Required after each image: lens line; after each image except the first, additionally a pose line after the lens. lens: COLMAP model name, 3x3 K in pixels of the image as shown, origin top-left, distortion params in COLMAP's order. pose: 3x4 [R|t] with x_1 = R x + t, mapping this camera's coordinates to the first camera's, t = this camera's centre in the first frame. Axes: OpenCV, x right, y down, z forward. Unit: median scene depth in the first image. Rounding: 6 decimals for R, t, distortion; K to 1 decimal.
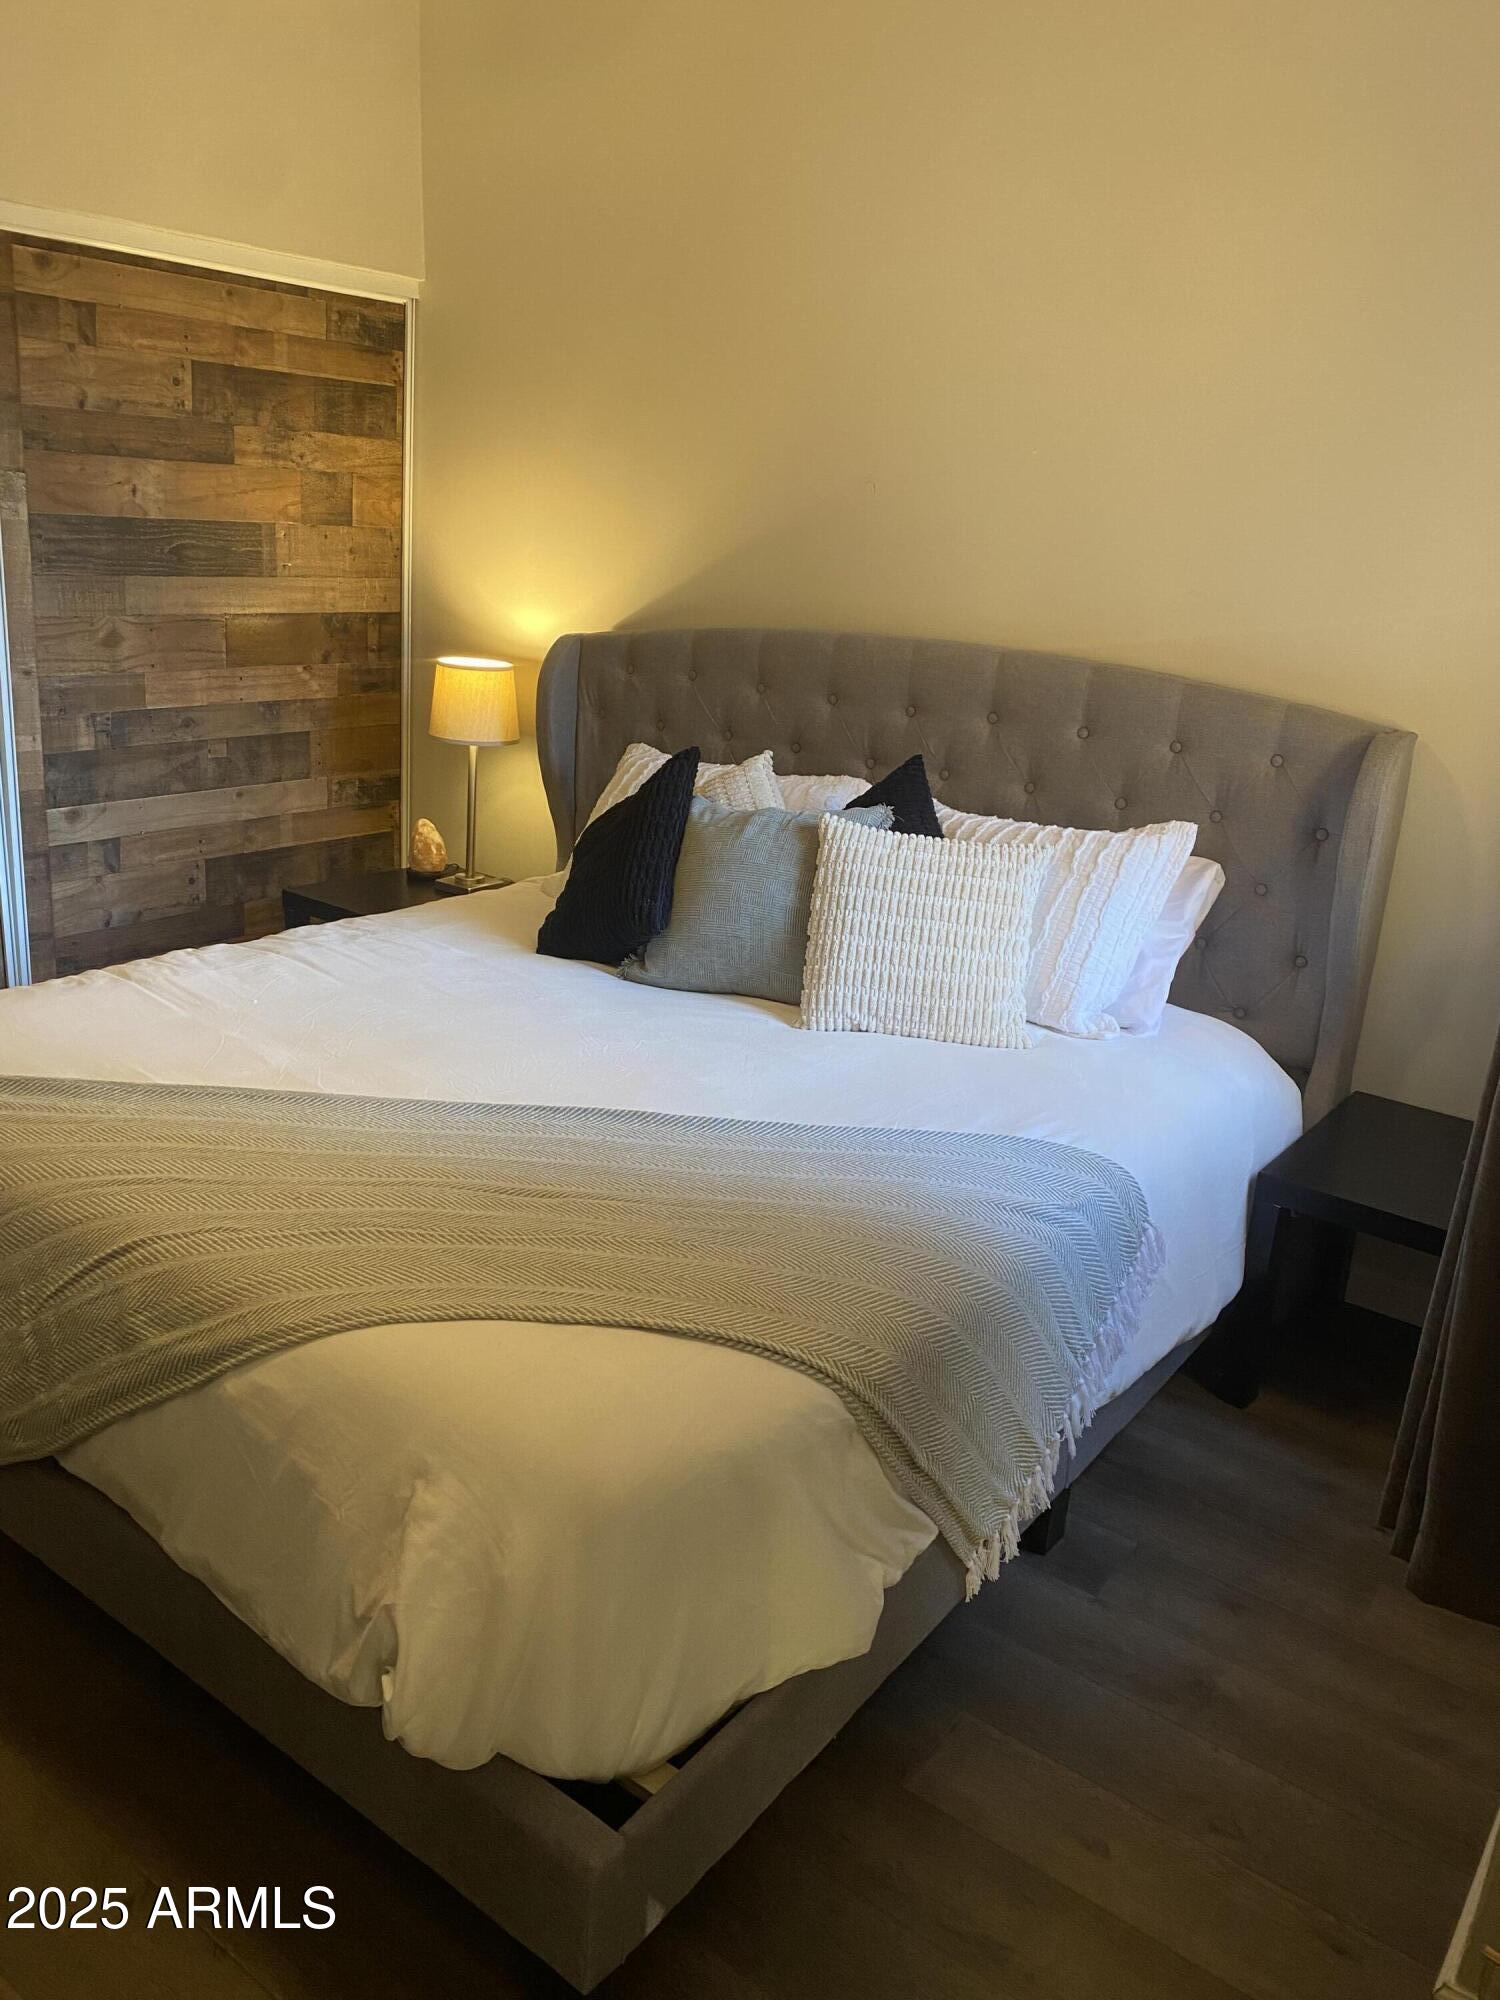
lens RADIAL K [[1543.5, 0, 750.0], [0, 1543.5, 1000.0], [0, 0, 1]] dist [0.071118, -0.091471]
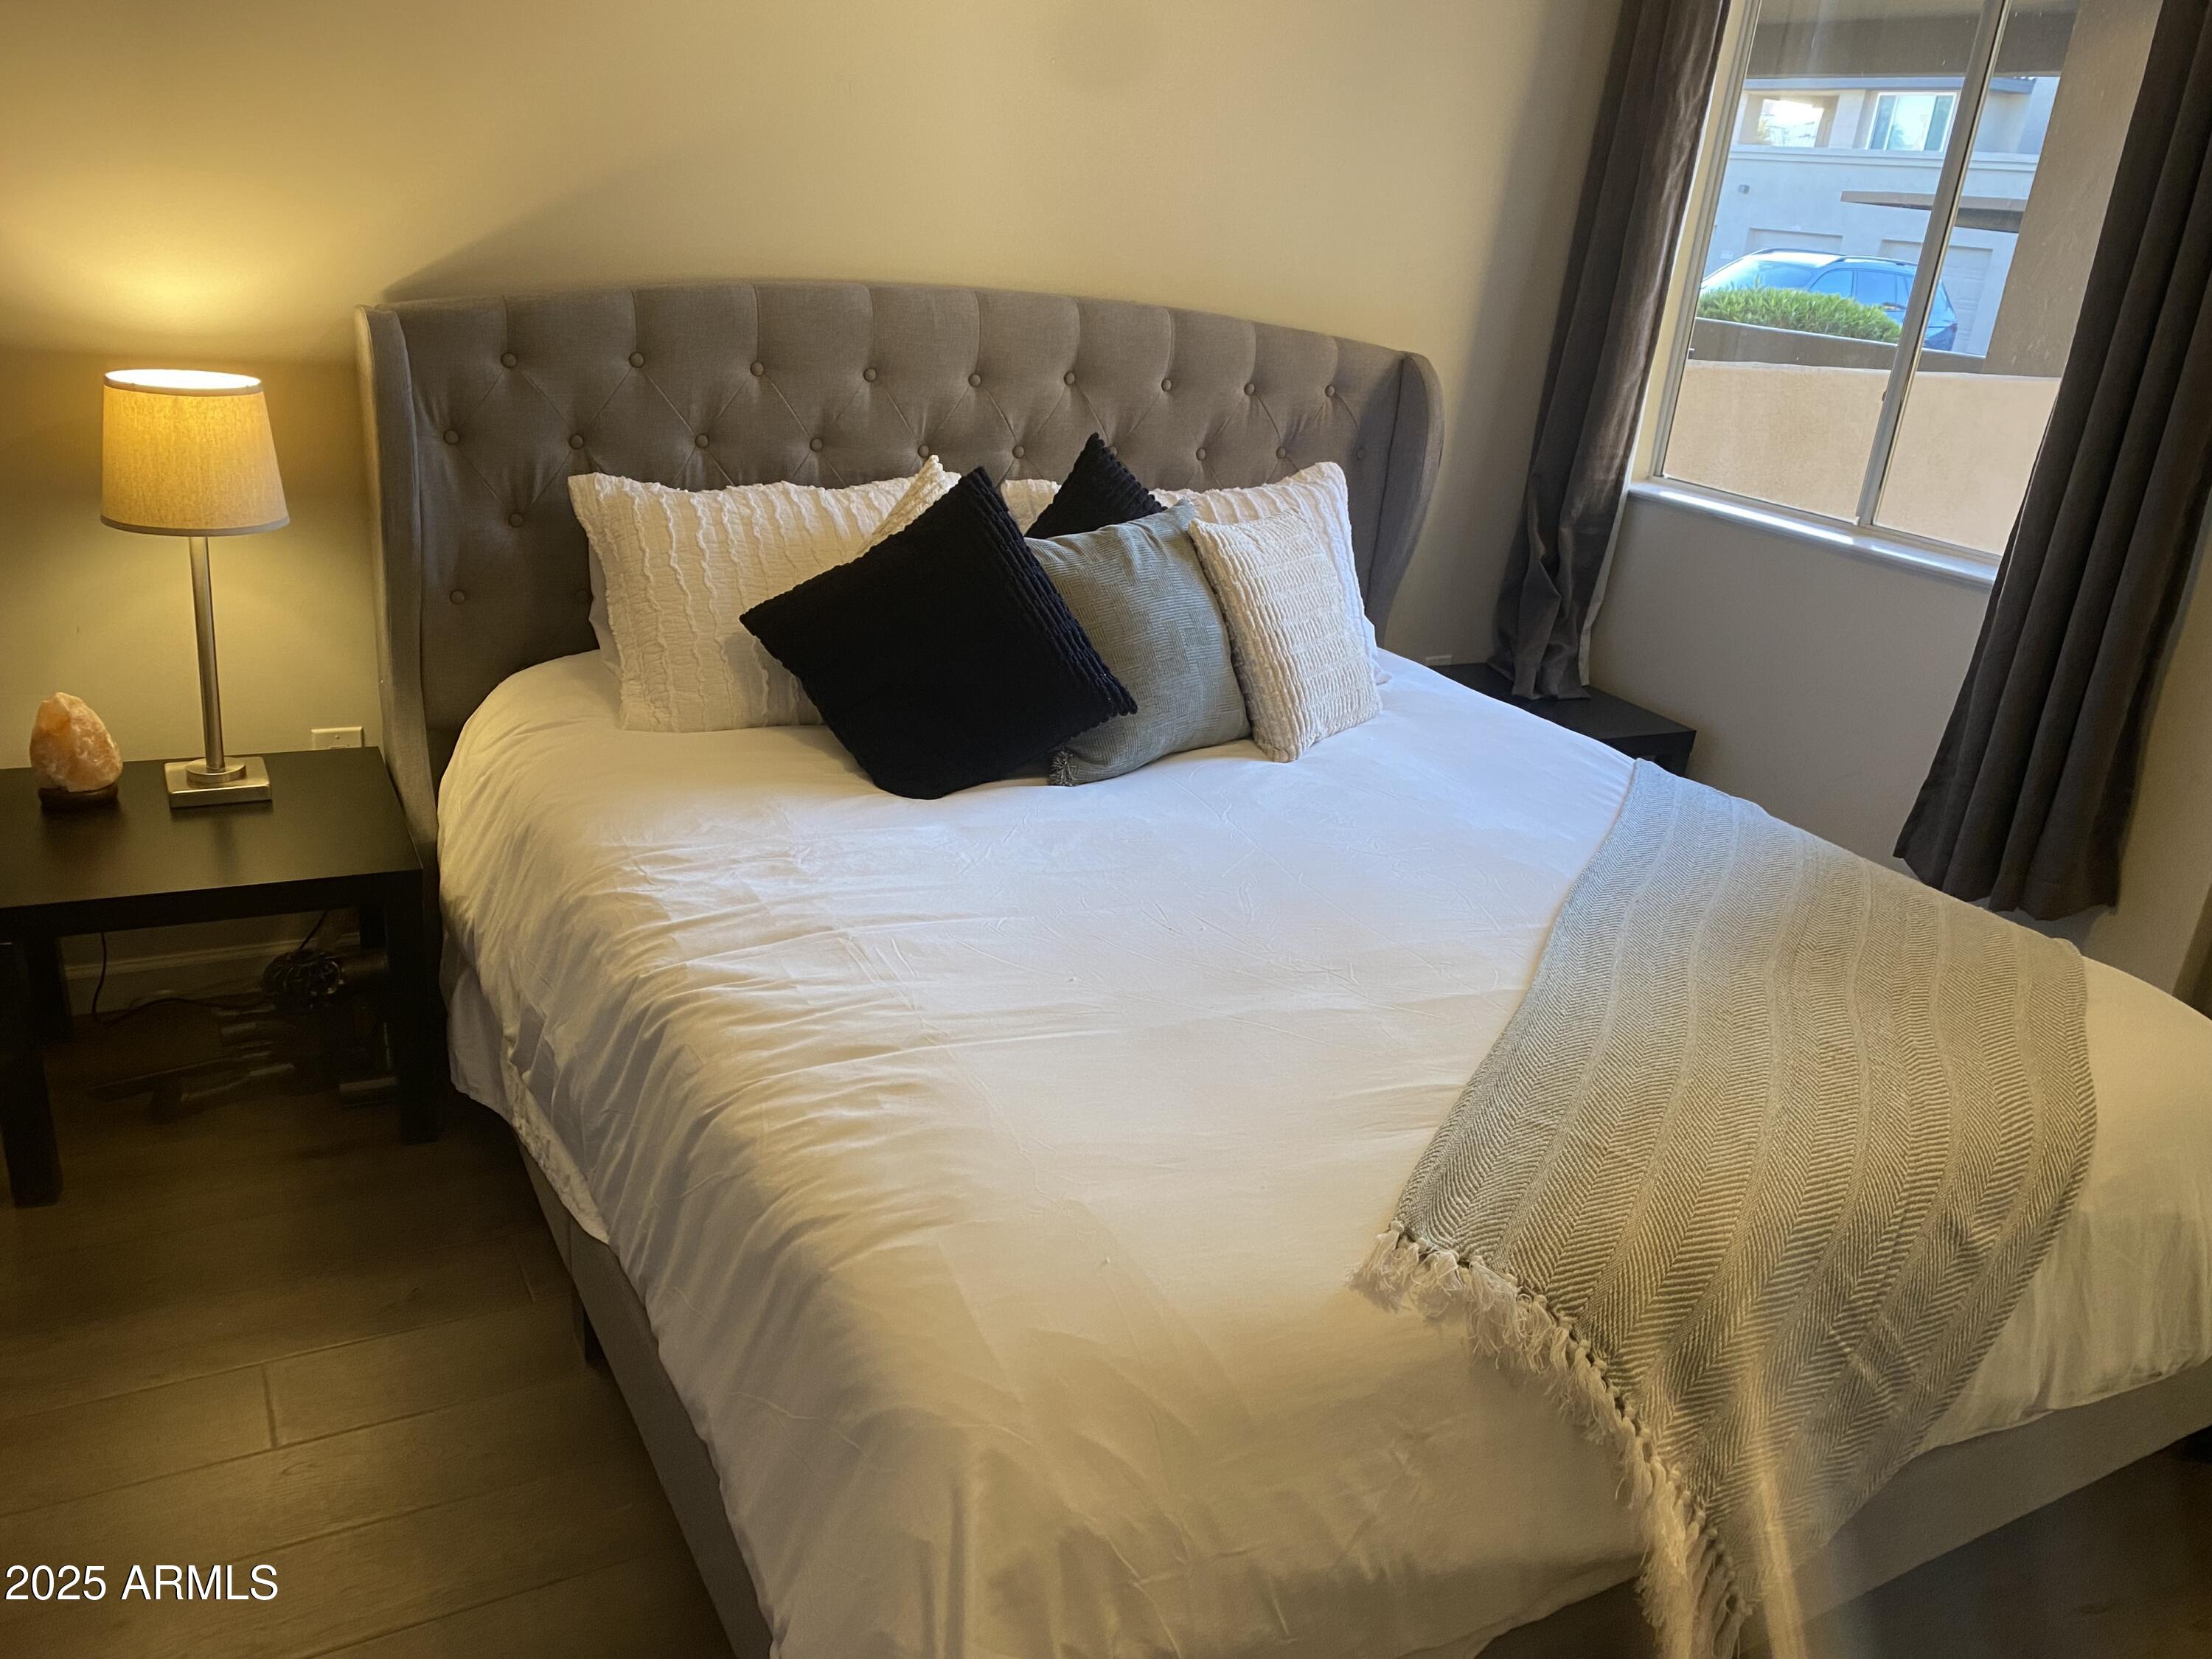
lens RADIAL K [[1707.1, 0, 1106.0], [0, 1707.1, 829.5], [0, 0, 1]] dist [0.071118, -0.091471]
pose [[0.399650, -0.344463, 0.849485, -0.772357], [0.207961, 0.936618, 0.281957, -0.219095], [-0.892767, 0.063975, 0.445954, 0.584353]]
